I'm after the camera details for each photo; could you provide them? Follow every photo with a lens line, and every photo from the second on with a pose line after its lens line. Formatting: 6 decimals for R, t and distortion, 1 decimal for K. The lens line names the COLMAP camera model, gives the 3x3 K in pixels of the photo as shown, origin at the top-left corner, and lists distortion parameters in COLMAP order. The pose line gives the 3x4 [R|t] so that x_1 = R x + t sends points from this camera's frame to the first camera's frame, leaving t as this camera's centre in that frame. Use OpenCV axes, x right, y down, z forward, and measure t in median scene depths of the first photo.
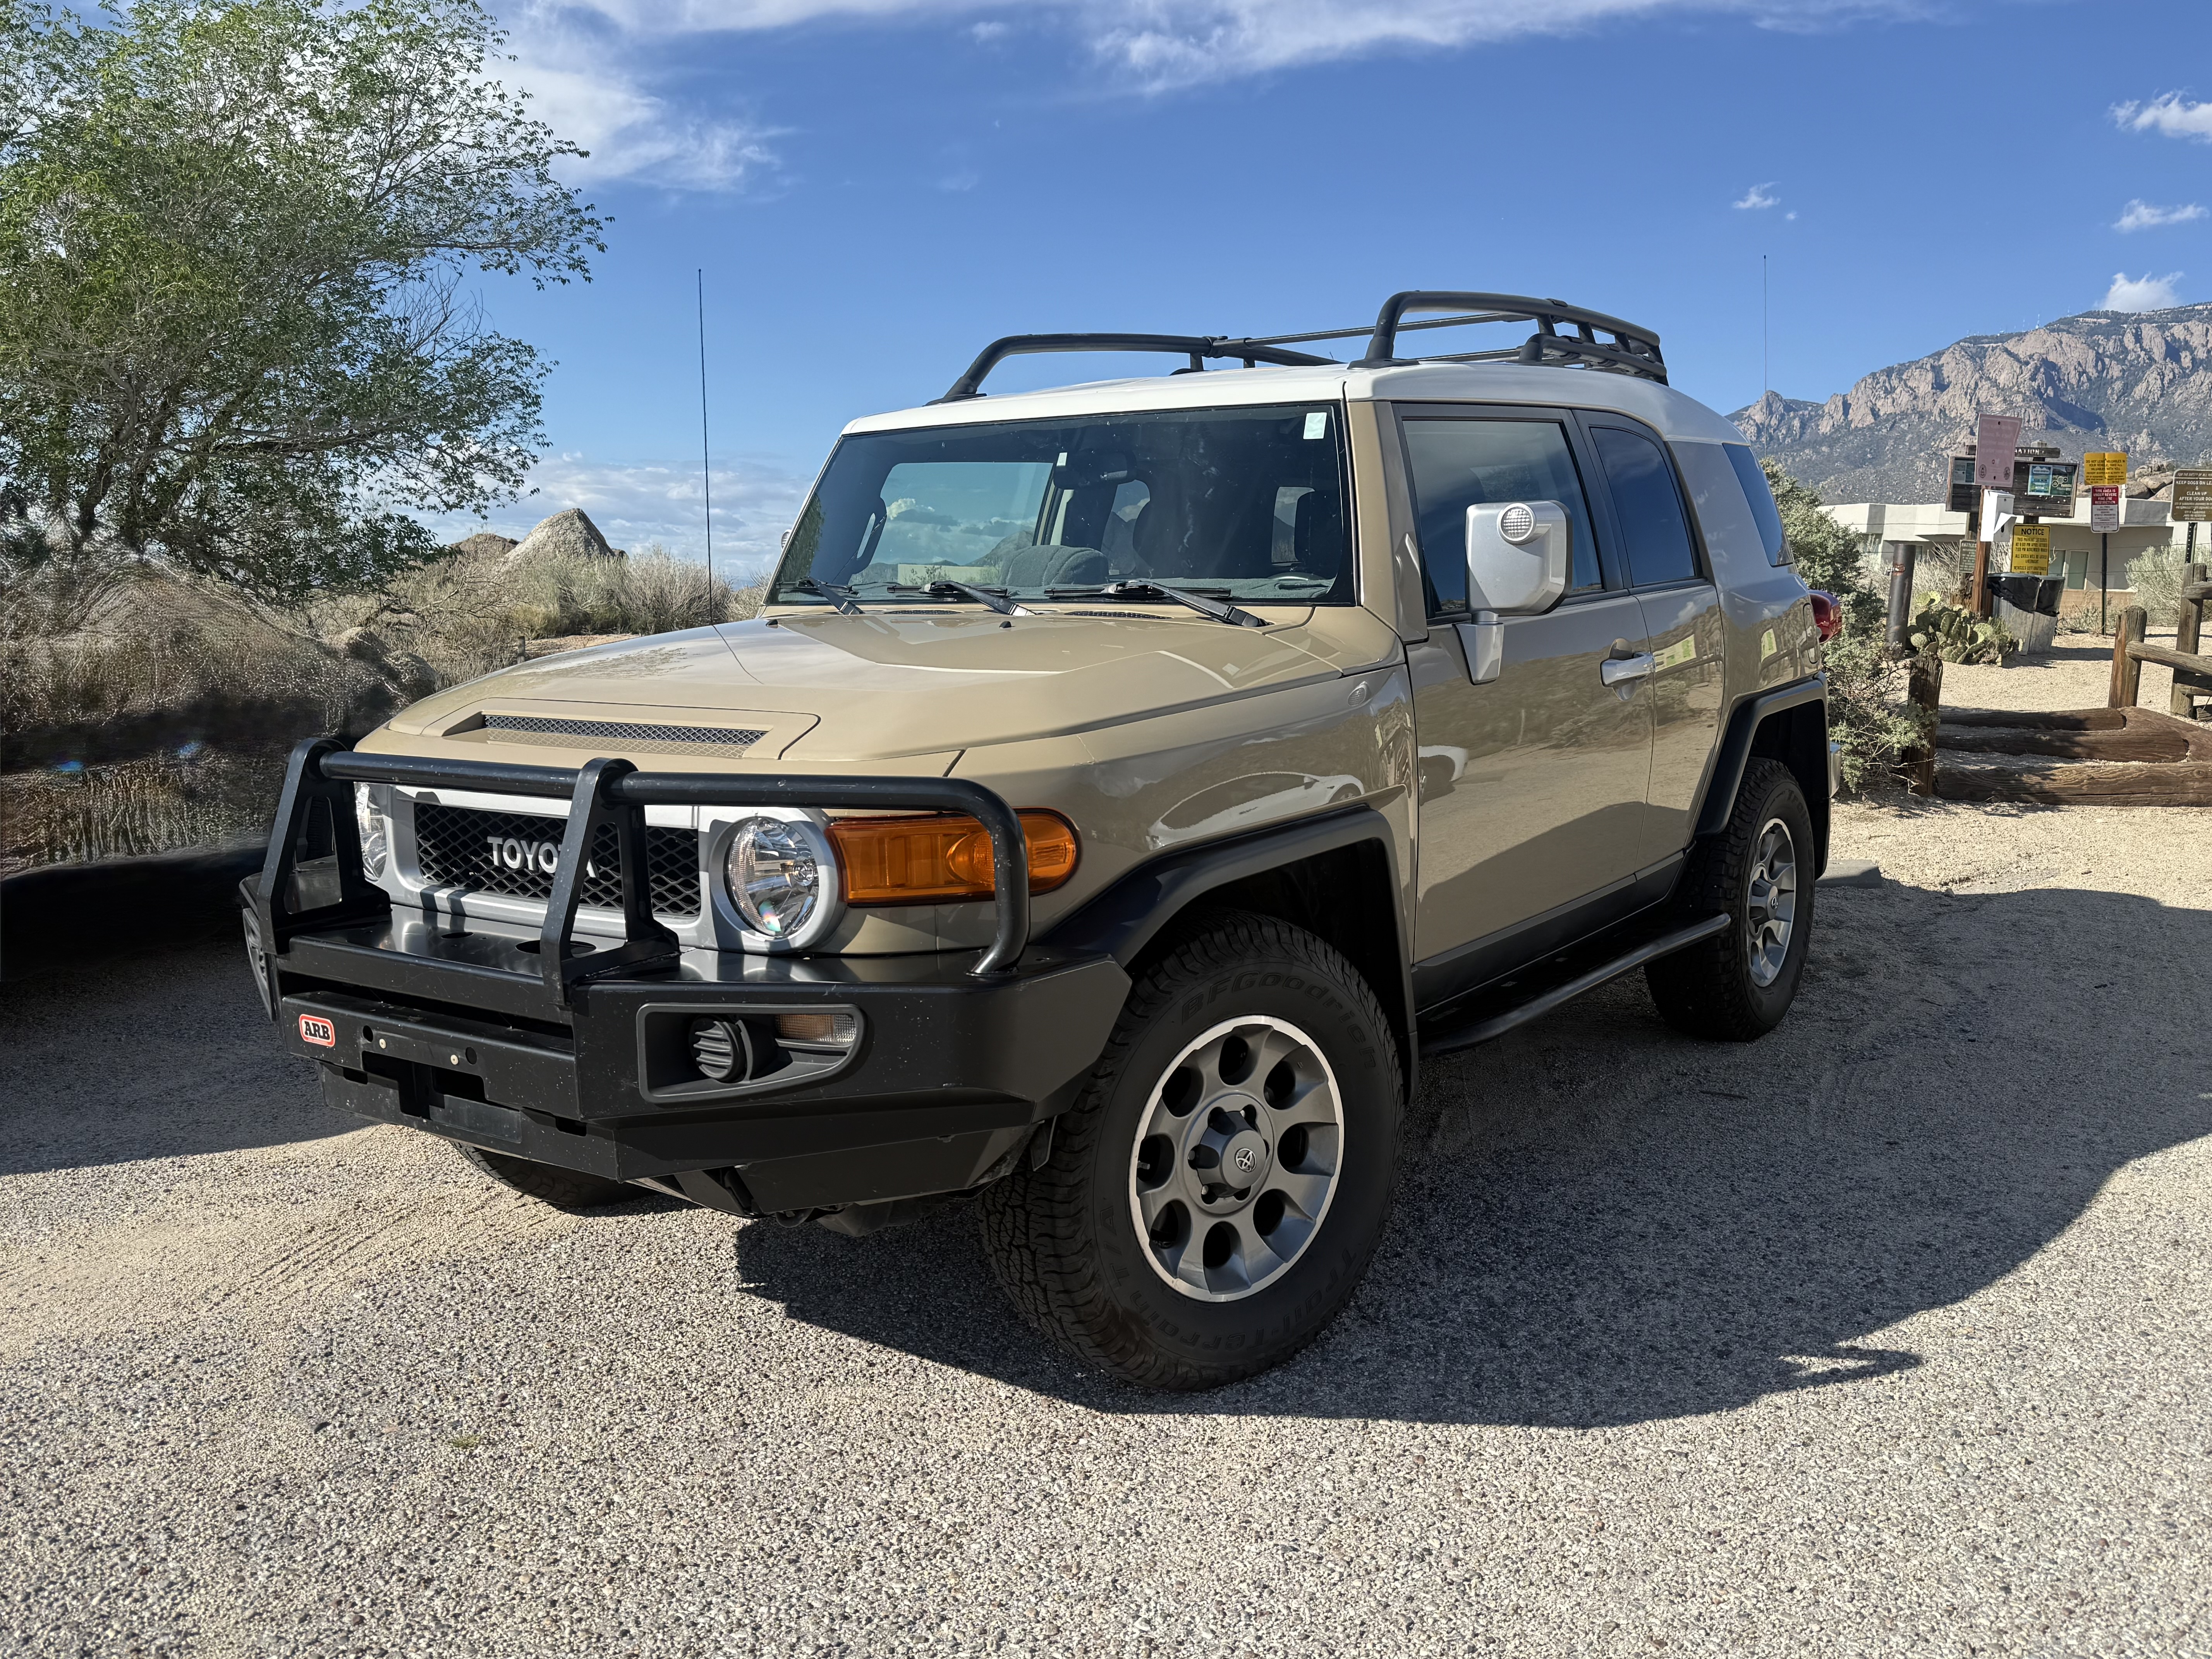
lens RADIAL K [[1885.7, 0, 1106.0], [0, 1885.7, 829.5], [0, 0, 1]] dist [0.161711, -0.236707]
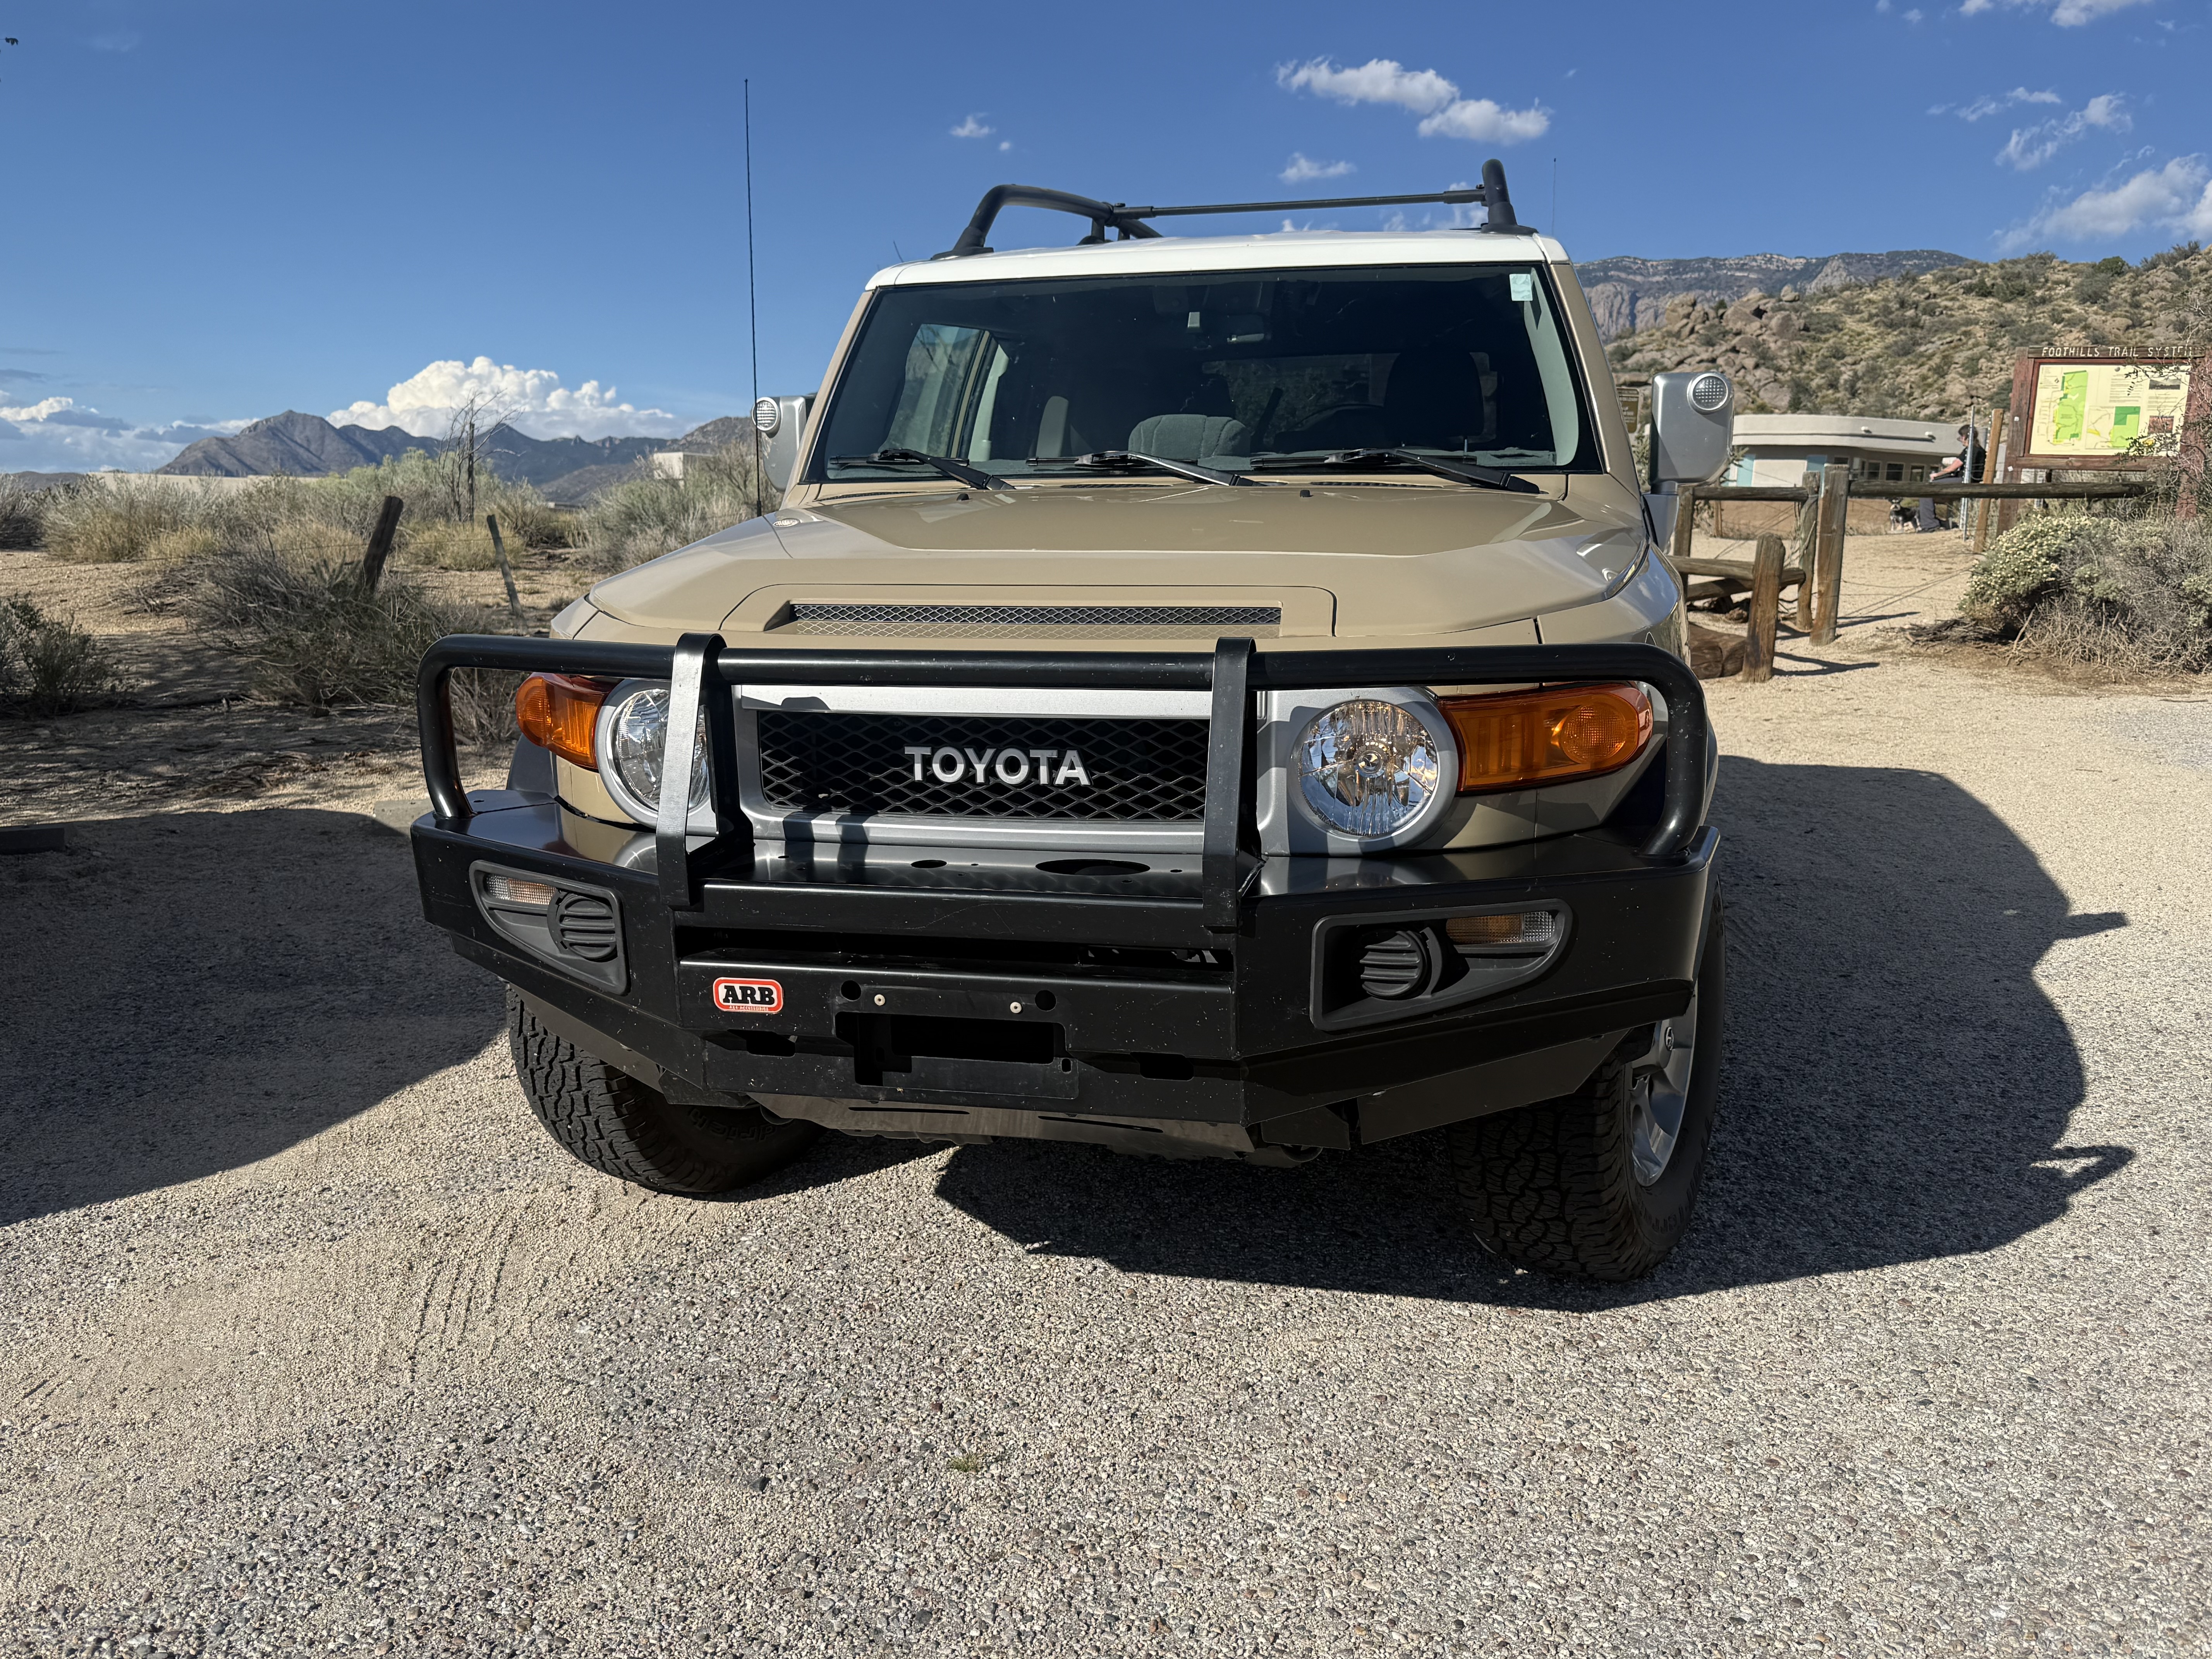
lens RADIAL K [[1931.6, 0, 1106.0], [0, 1931.6, 829.5], [0, 0, 1]] dist [0.037935, -0.006701]
pose [[0.924116, -0.066419, 0.376295, -0.547784], [0.051531, 0.997444, 0.049504, 0.002426], [-0.378621, -0.026357, 0.925176, 0.185226]]
